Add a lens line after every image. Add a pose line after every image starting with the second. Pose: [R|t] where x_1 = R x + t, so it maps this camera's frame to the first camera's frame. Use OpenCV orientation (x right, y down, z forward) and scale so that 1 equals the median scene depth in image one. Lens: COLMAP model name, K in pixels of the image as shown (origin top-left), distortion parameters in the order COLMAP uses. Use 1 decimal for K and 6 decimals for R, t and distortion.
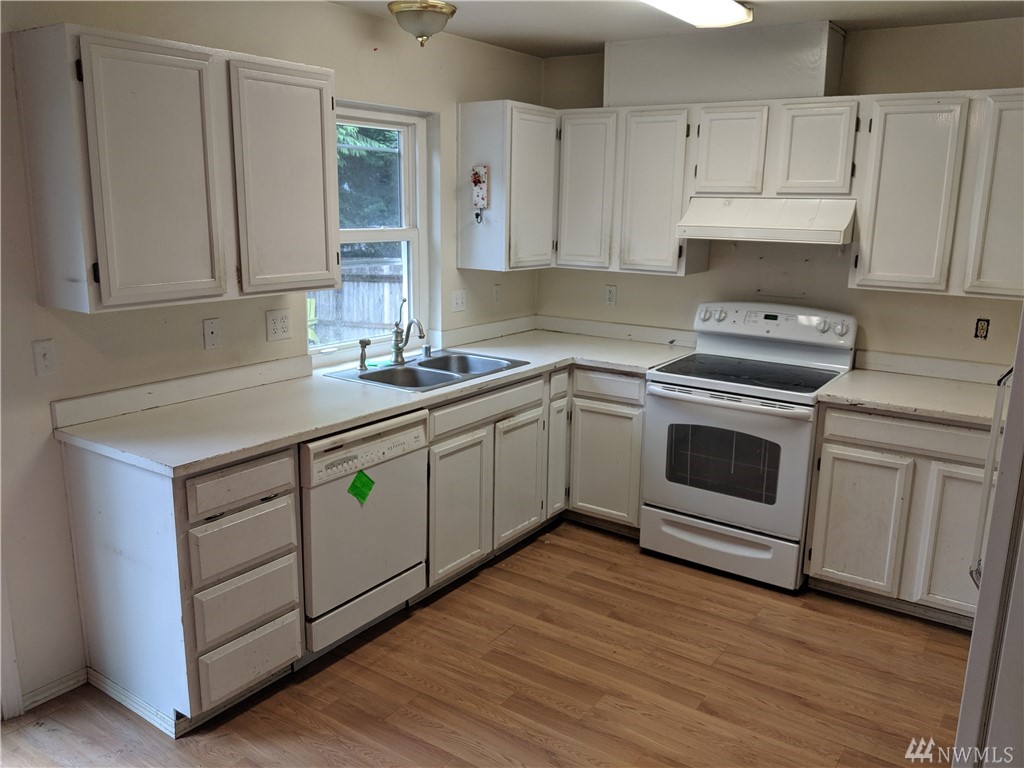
lens RADIAL K [[835.2, 0, 510.4], [0, 835.2, 389.4], [0, 0, 1]] dist [0.180216, -0.348074]
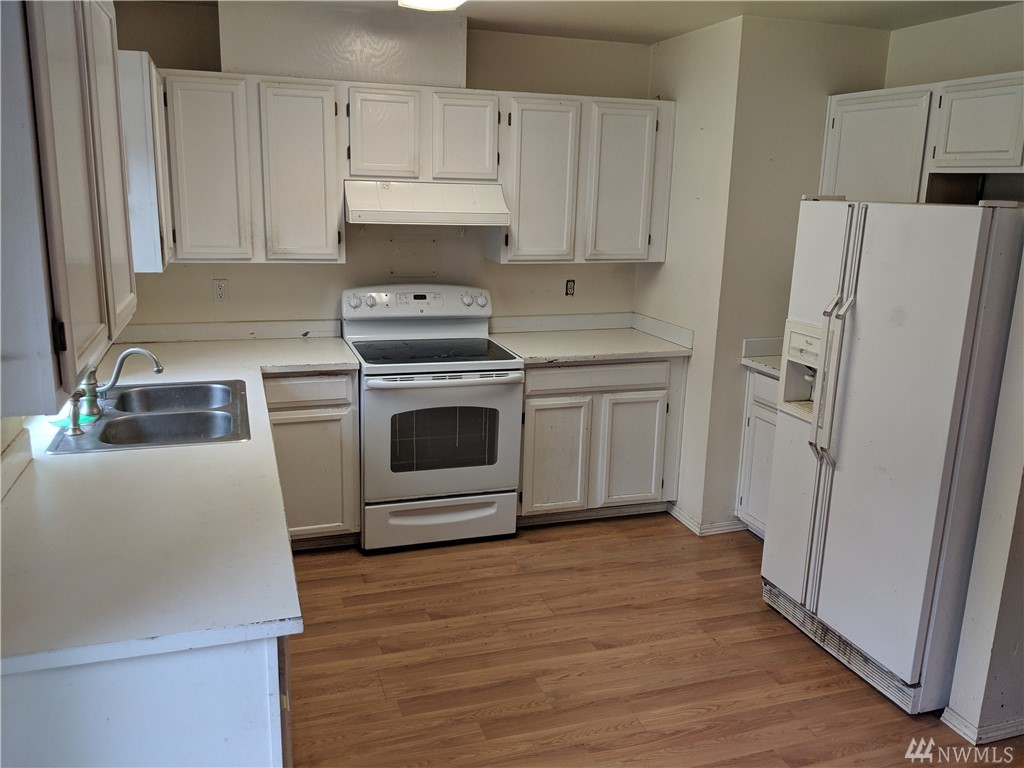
lens RADIAL K [[835.2, 0, 510.4], [0, 835.2, 389.4], [0, 0, 1]] dist [0.180216, -0.348074]
pose [[0.606181, -0.193004, 0.771553, -0.497615], [0.167740, 0.979312, 0.113187, -0.079017], [-0.777437, 0.060809, 0.626015, 0.295641]]
